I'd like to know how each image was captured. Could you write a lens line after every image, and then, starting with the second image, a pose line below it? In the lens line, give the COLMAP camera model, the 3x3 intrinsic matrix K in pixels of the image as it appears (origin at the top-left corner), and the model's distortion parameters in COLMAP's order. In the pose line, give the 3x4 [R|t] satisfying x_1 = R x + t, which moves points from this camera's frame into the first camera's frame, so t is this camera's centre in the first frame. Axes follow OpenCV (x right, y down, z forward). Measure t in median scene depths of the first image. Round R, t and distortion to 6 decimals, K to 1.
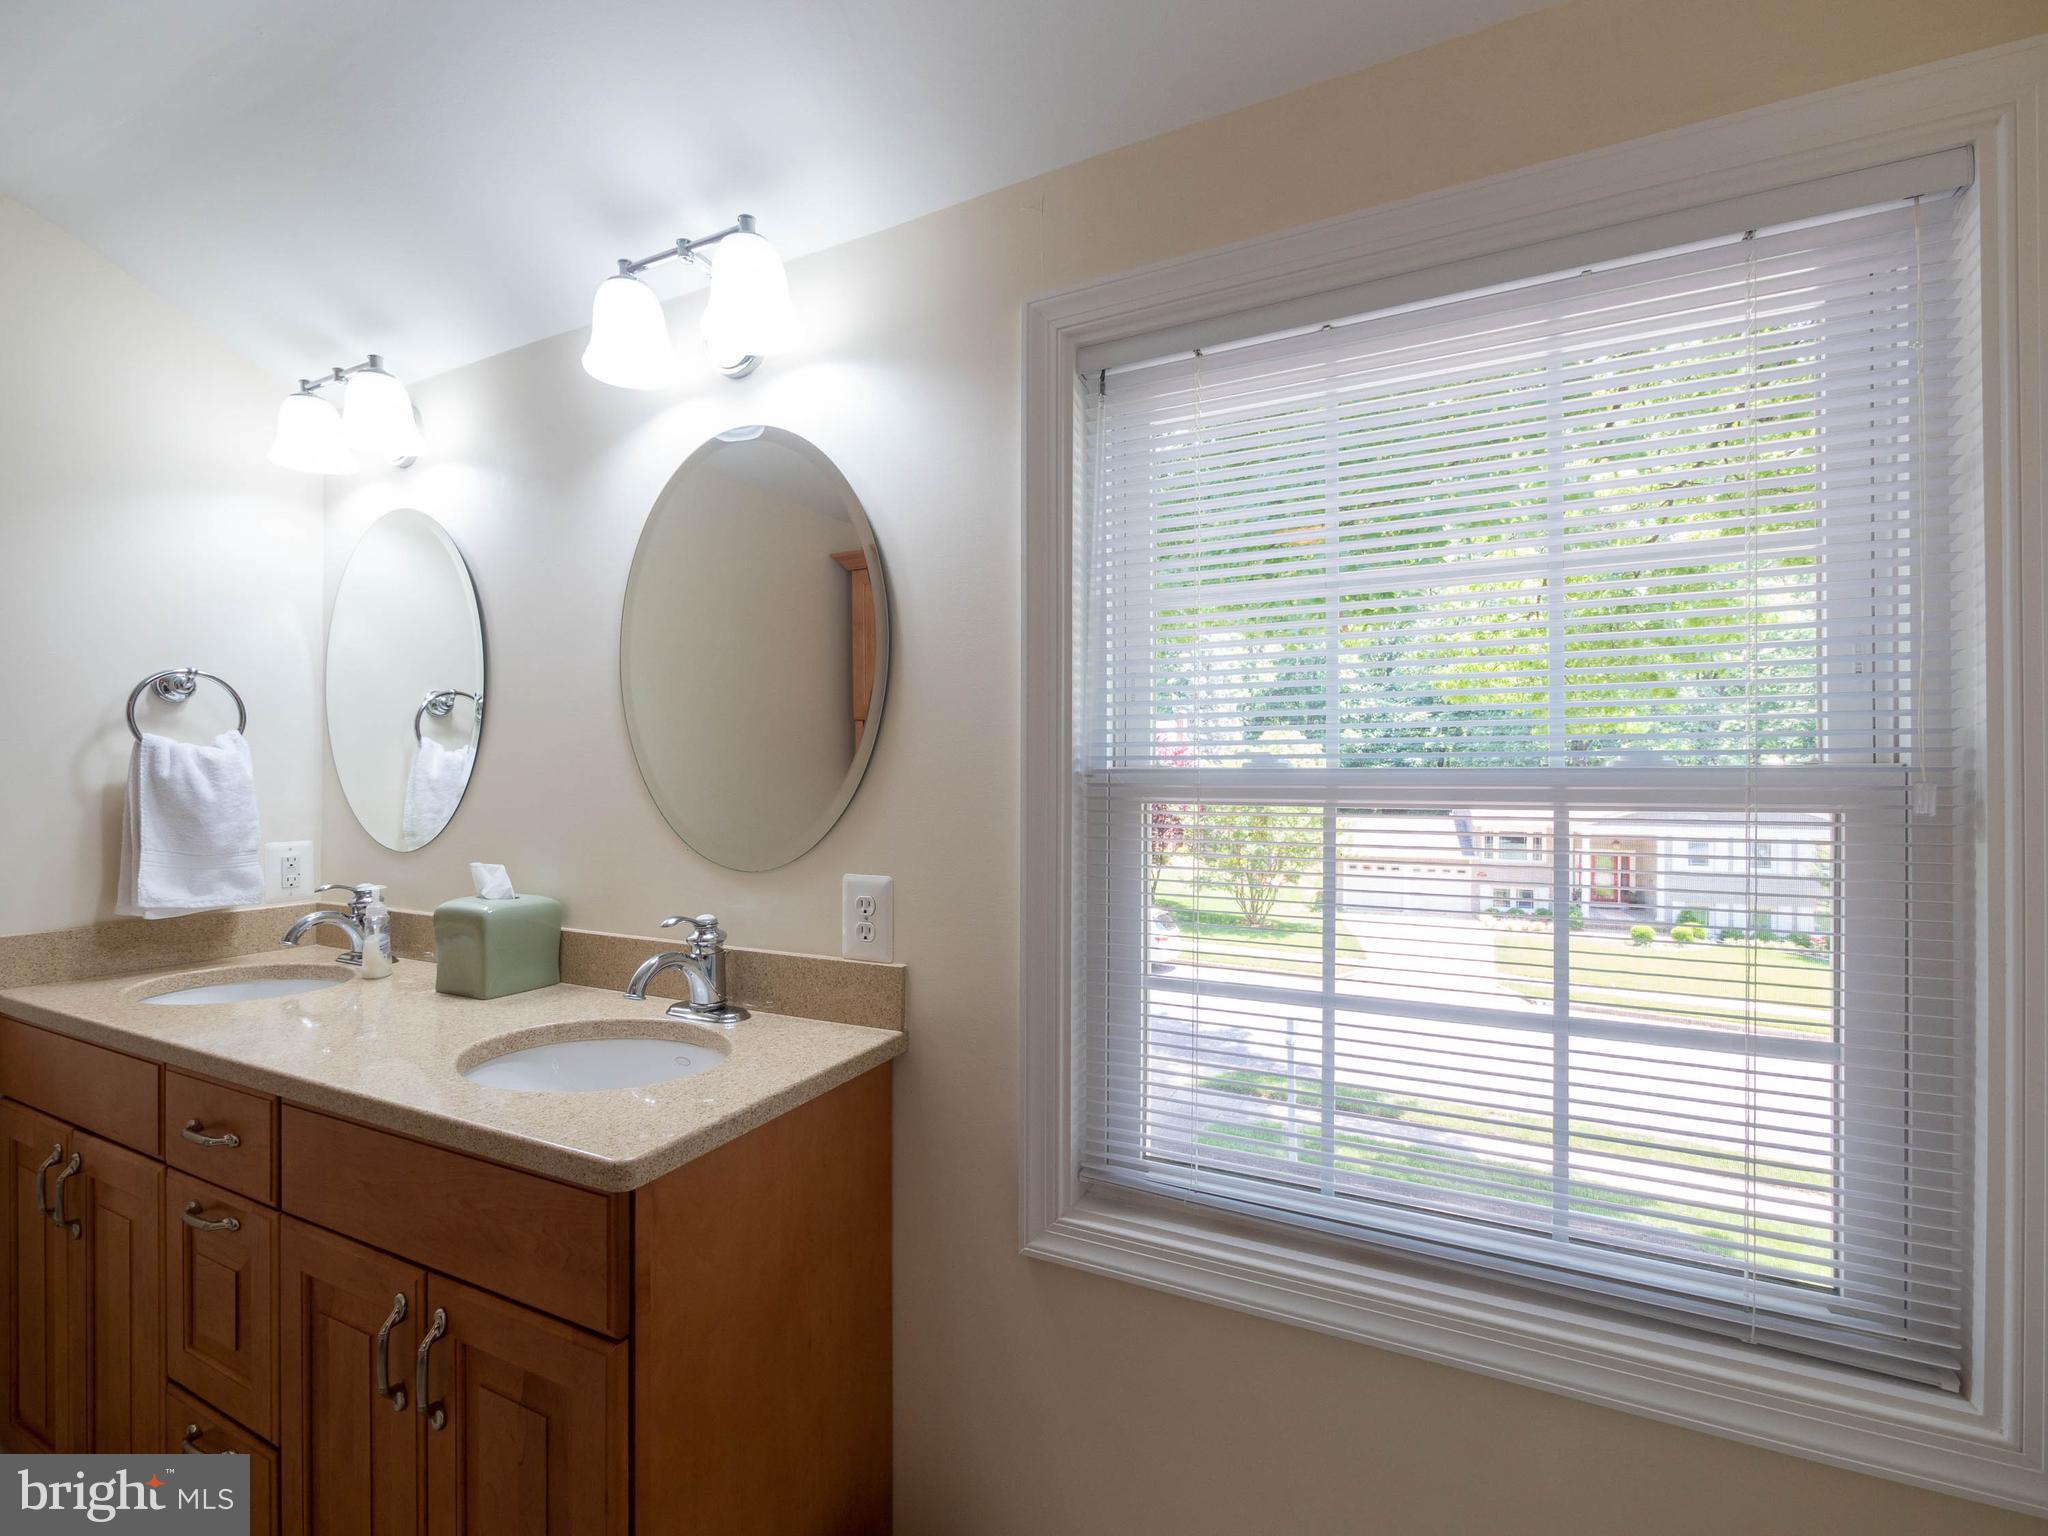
lens RADIAL K [[868.1, 0, 1023.7], [0, 868.1, 778.5], [0, 0, 1]] dist [-0.000144, -0.000815]
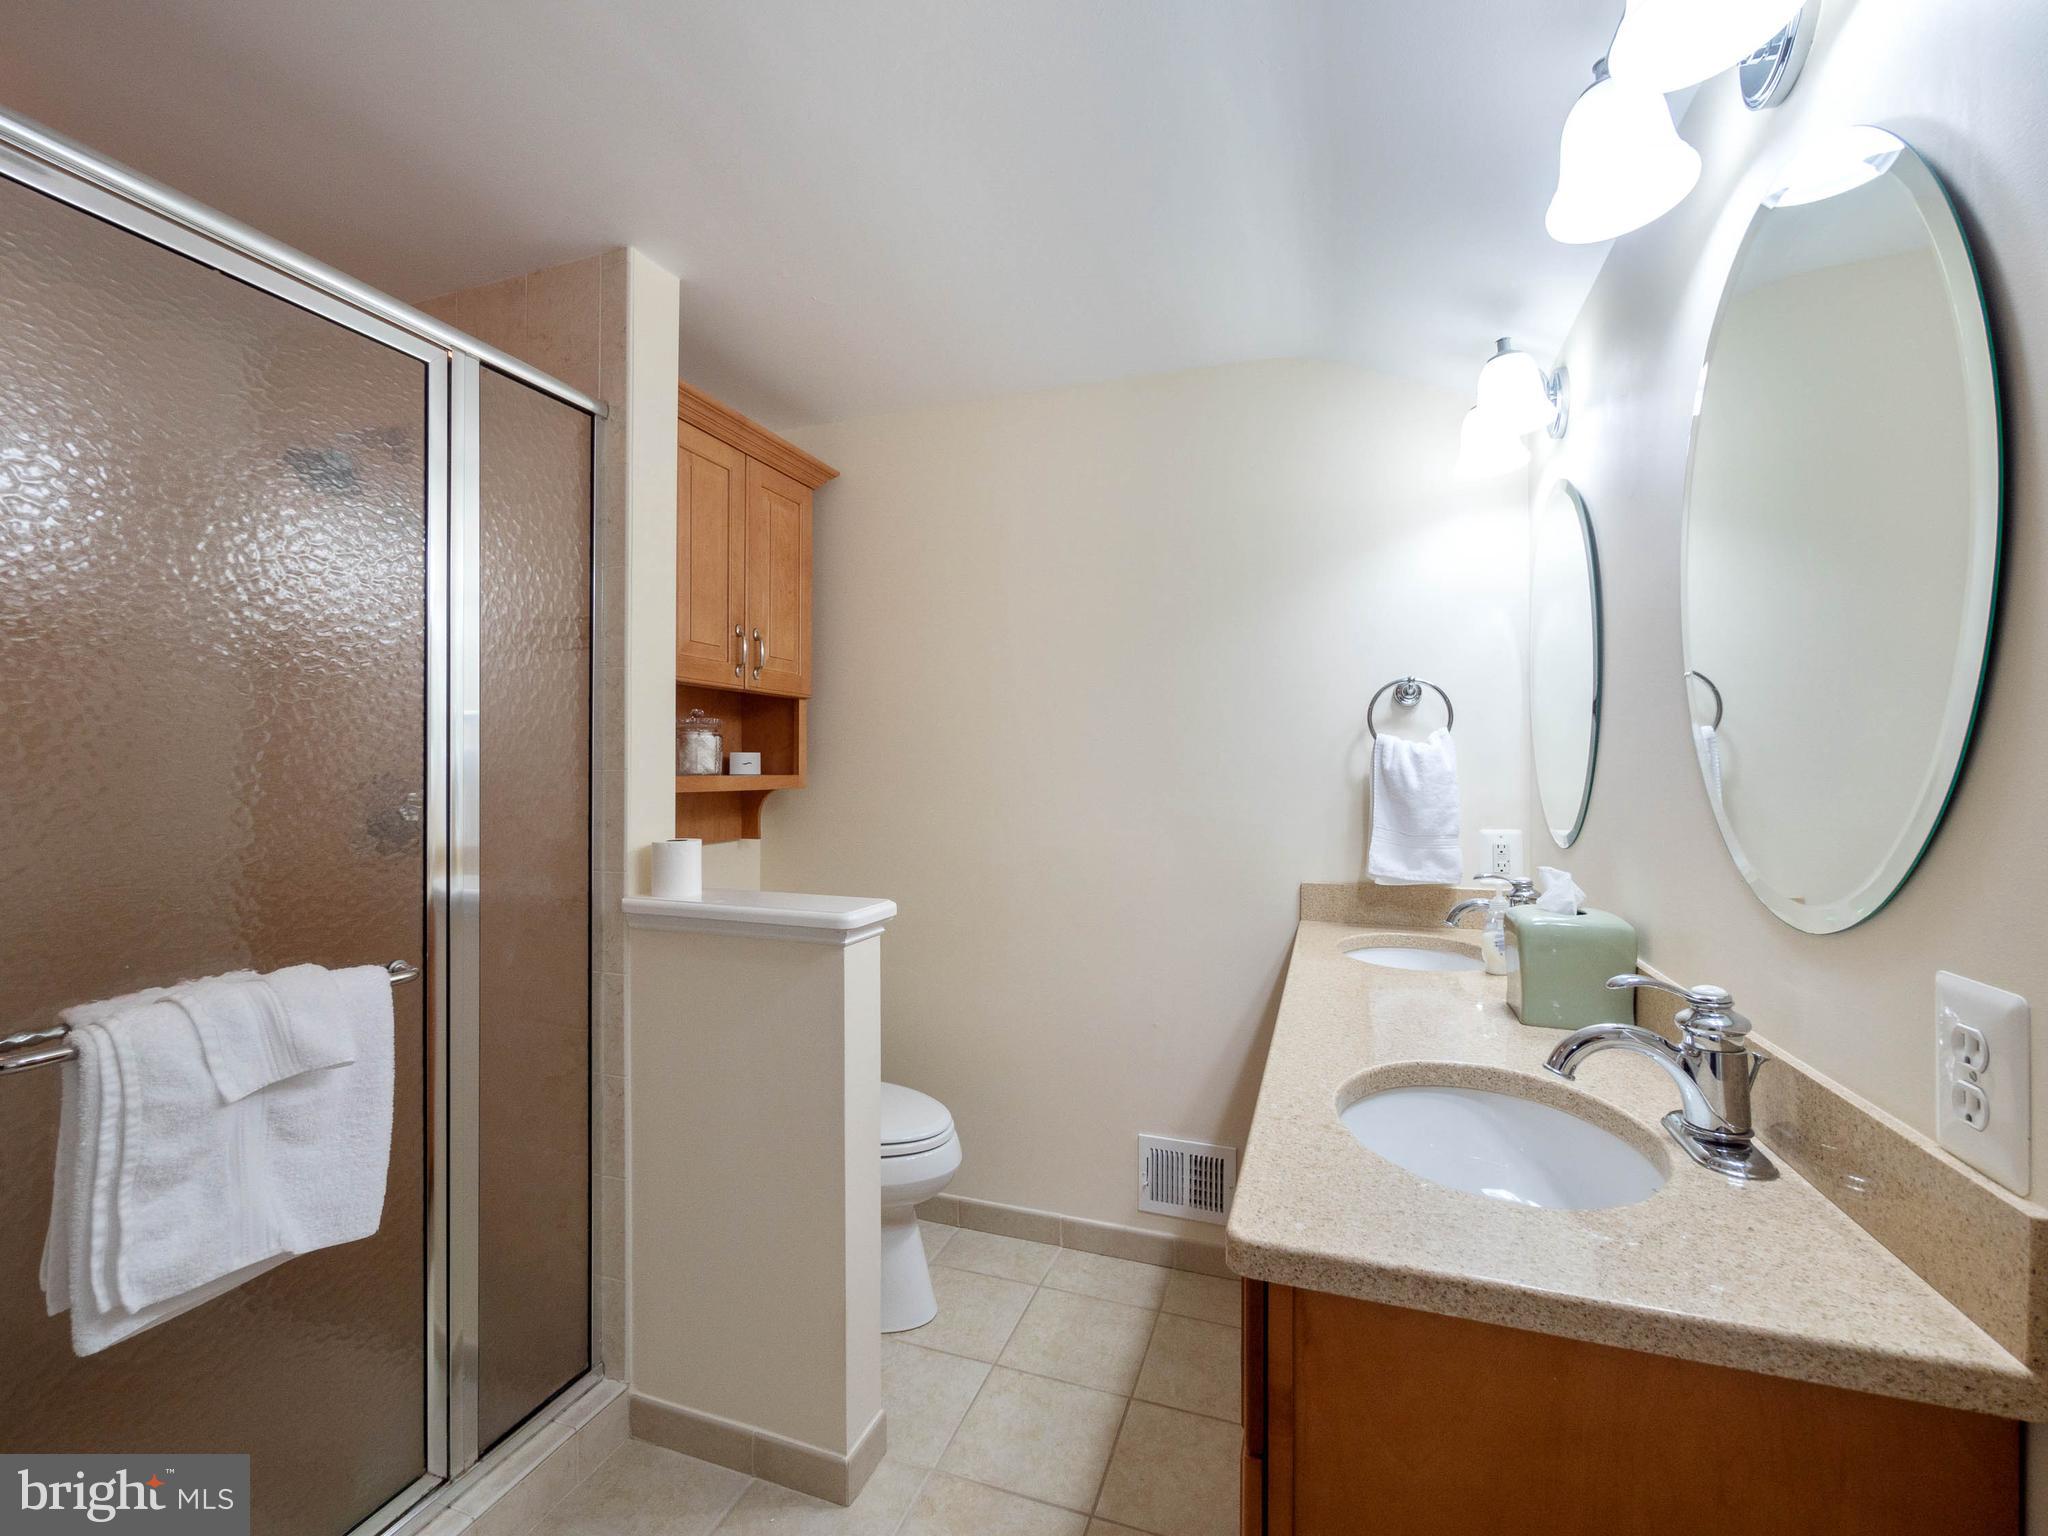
lens RADIAL K [[868.1, 0, 1008.2], [0, 868.1, 766.7], [0, 0, 1]] dist [-0.000144, -0.000815]
pose [[0.101974, -0.006305, -0.994767, 0.221625], [0.005309, 0.999969, -0.005794, -0.001378], [0.994773, -0.004690, 0.102004, 0.452329]]
